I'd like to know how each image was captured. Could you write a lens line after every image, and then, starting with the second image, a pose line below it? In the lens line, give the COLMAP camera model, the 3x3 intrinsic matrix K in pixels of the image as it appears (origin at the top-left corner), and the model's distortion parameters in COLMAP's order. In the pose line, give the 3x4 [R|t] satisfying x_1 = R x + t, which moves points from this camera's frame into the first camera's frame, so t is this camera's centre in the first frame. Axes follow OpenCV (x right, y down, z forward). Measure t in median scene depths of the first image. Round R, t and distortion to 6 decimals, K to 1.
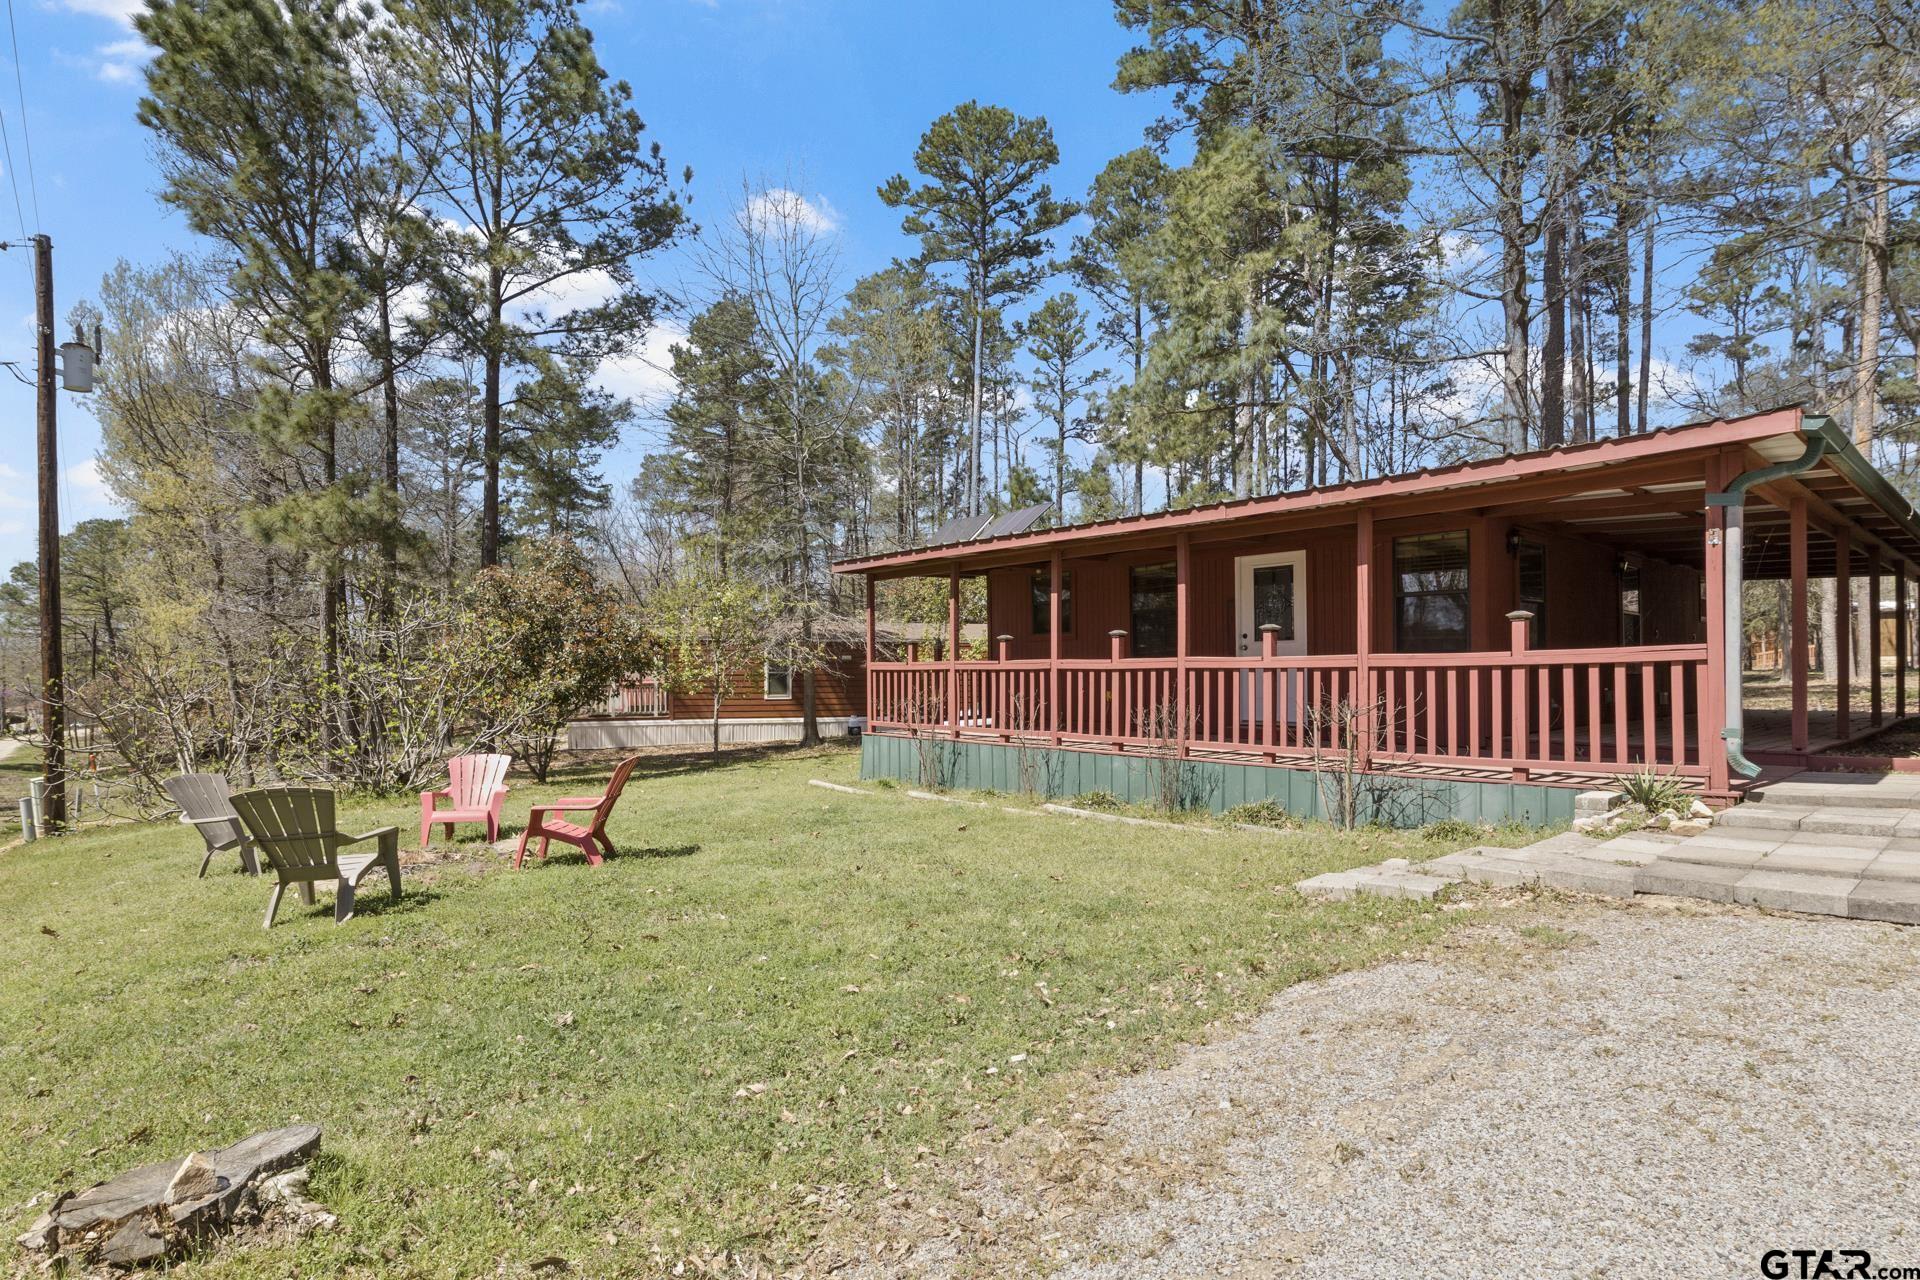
lens RADIAL K [[959.0, 0, 988.6], [0, 959.0, 655.6], [0, 0, 1]] dist [-0.008766, 0.003680]
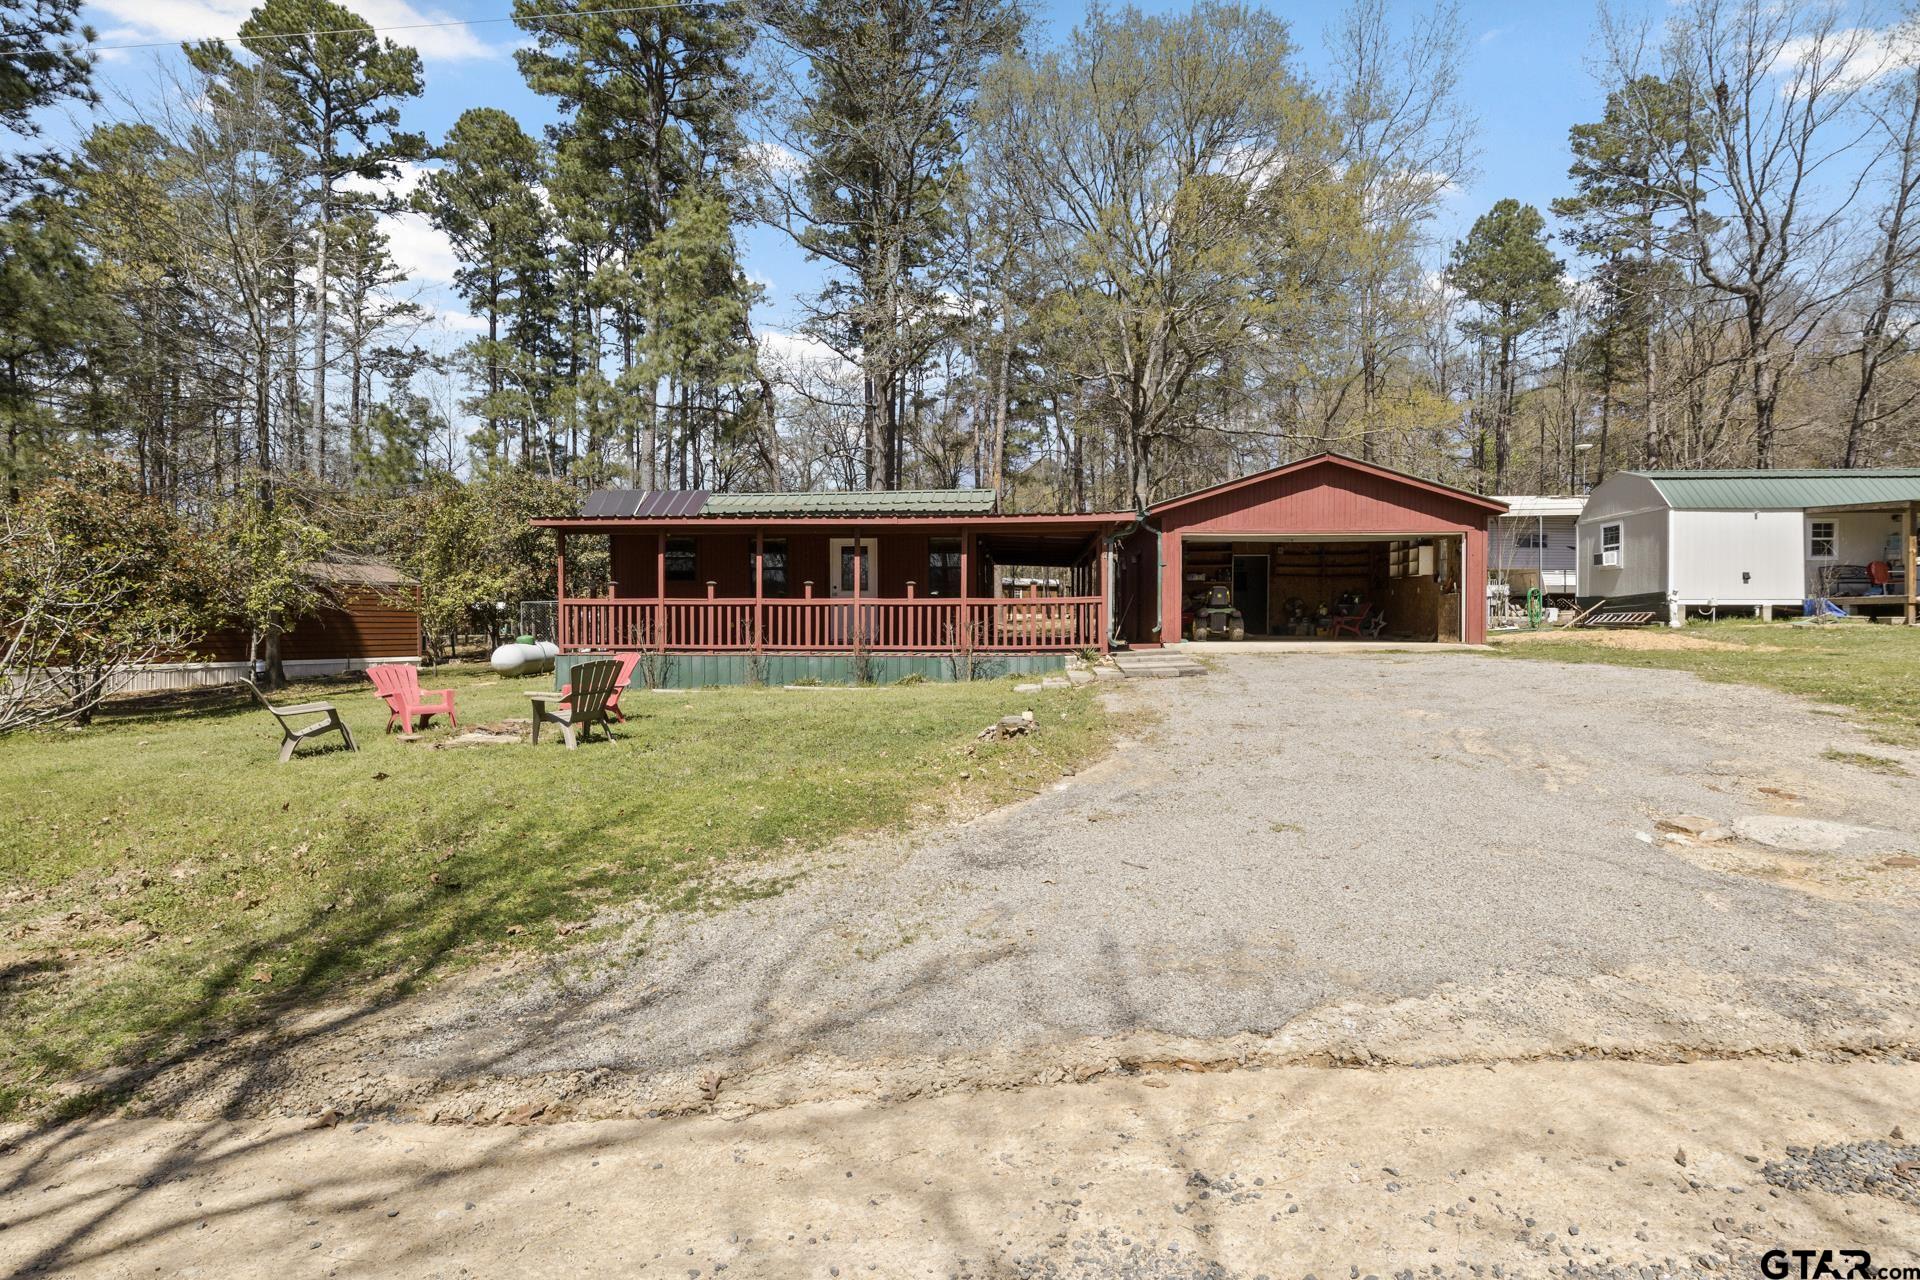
lens RADIAL K [[959.0, 0, 955.1], [0, 959.0, 639.0], [0, 0, 1]] dist [-0.008766, 0.003680]
pose [[0.712671, -0.004714, 0.701483, -0.435826], [-0.015758, 0.999618, 0.022727, 0.016243], [-0.701321, -0.027250, 0.712324, -0.185387]]
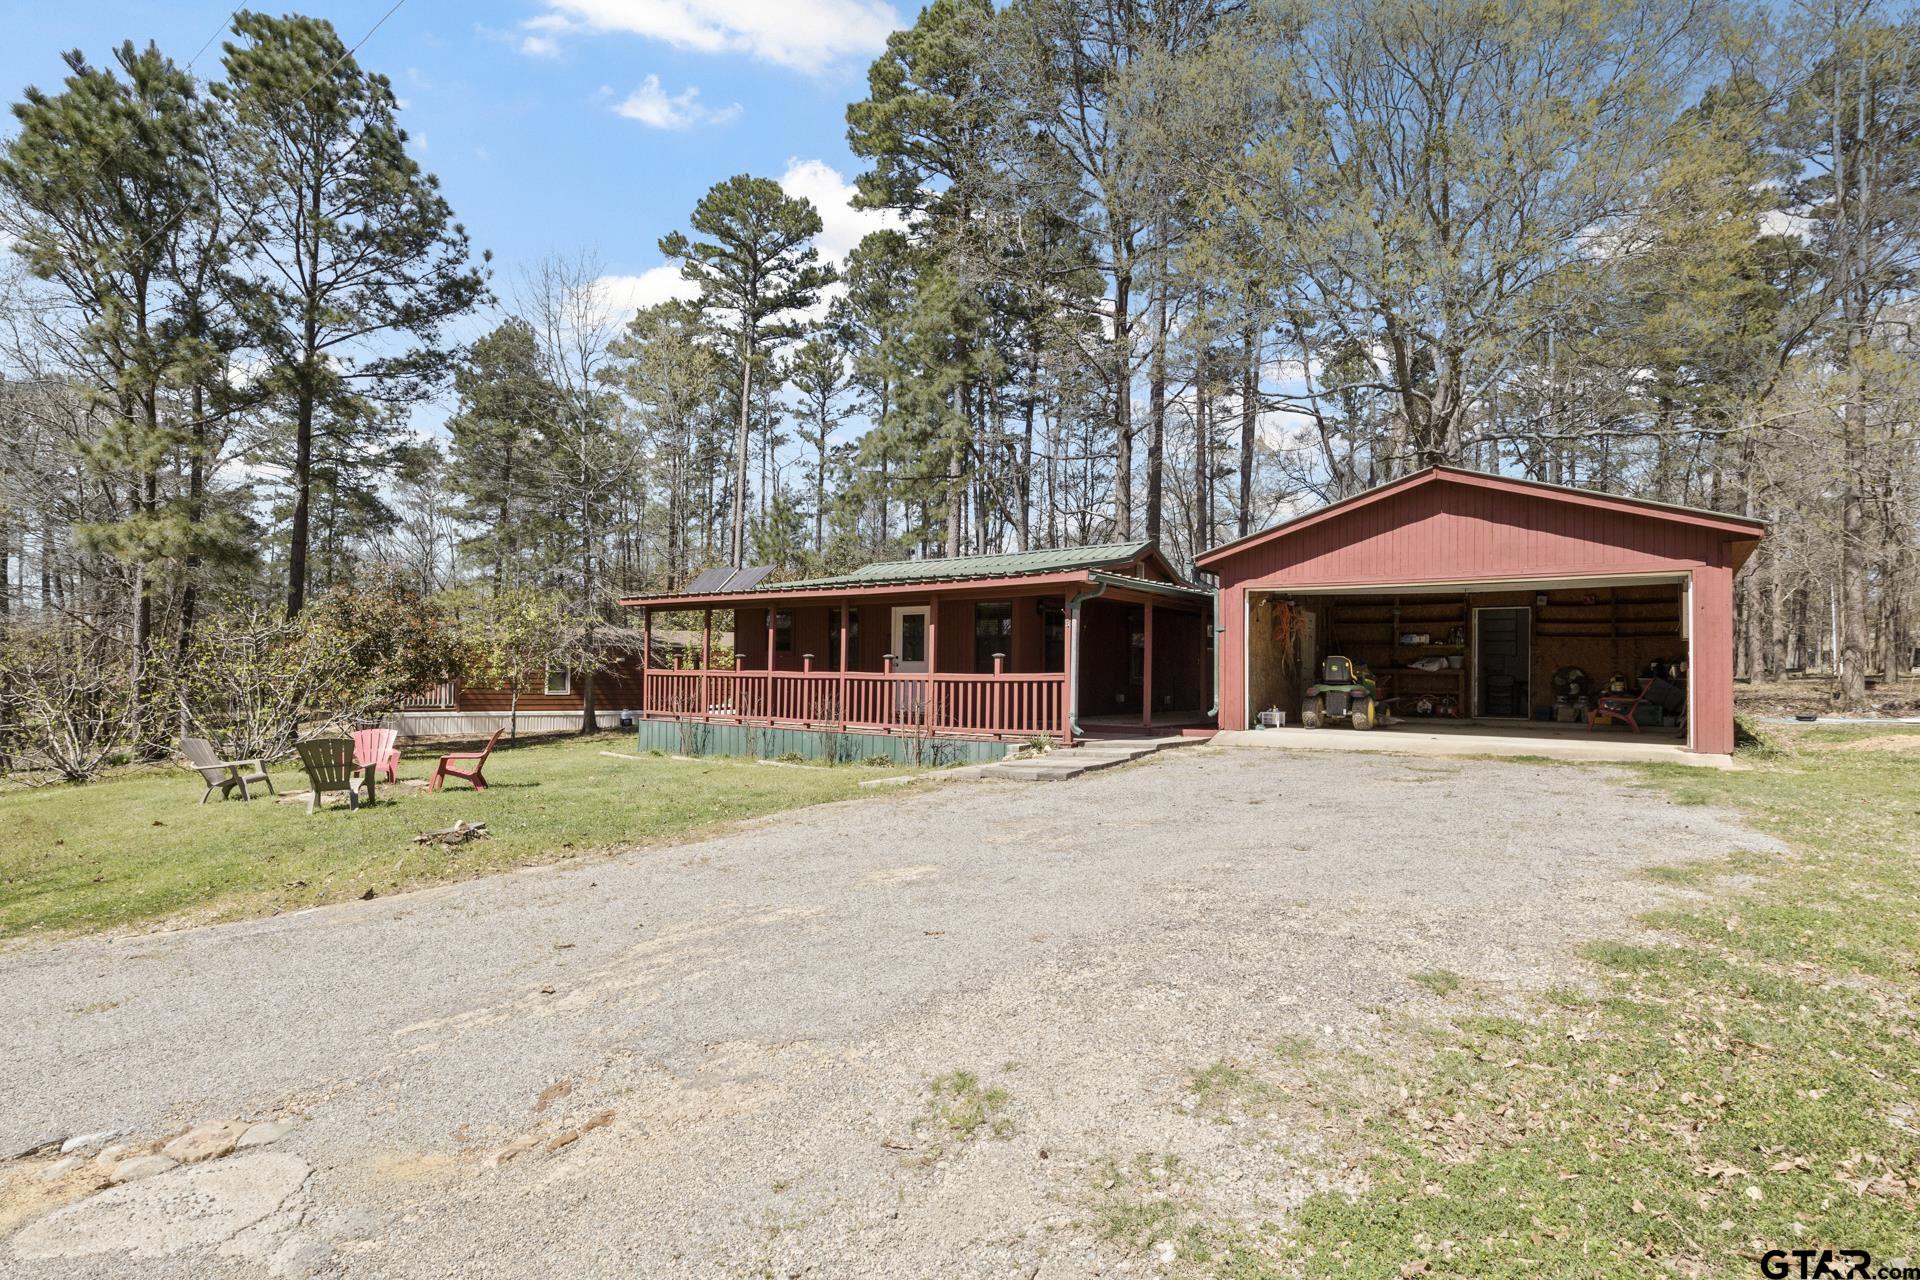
lens RADIAL K [[959.0, 0, 971.2], [0, 959.0, 648.5], [0, 0, 1]] dist [-0.008766, 0.003680]
pose [[0.976698, 0.021184, 0.213570, 0.029125], [-0.019698, 0.999765, -0.009085, -0.013868], [-0.213712, 0.004666, 0.976886, -0.334765]]
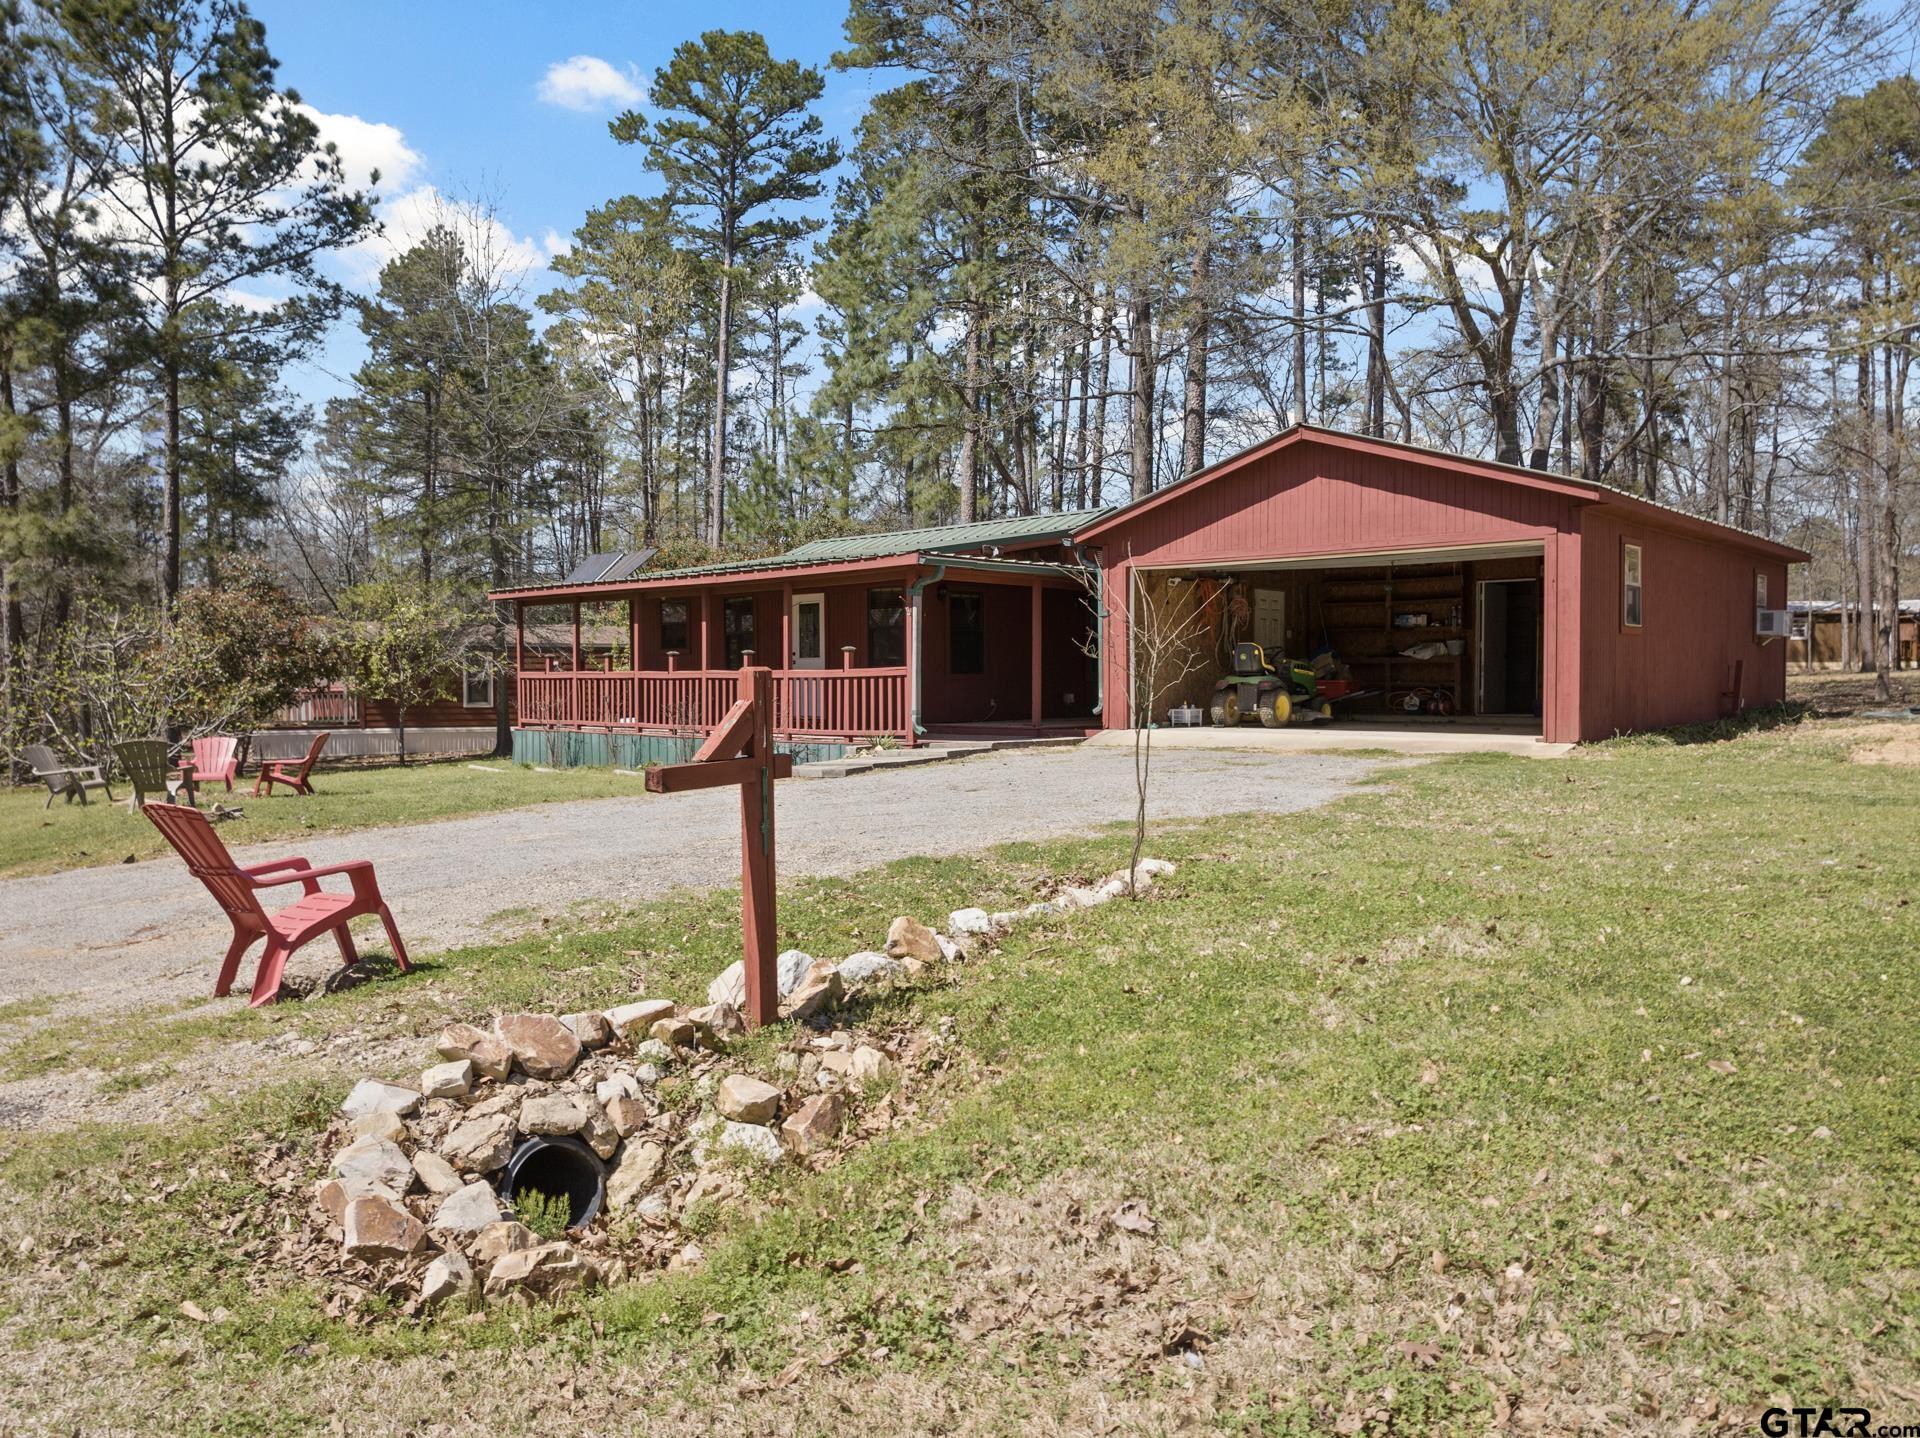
lens RADIAL K [[1364.8, 0, 991.8], [0, 1364.8, 716.2], [0, 0, 1]] dist [-0.042505, 0.009829]
pose [[0.993988, -0.001048, 0.109484, 0.199010], [-0.003855, 0.998999, 0.044563, -0.011166], [-0.109422, -0.044717, 0.992989, -0.560010]]
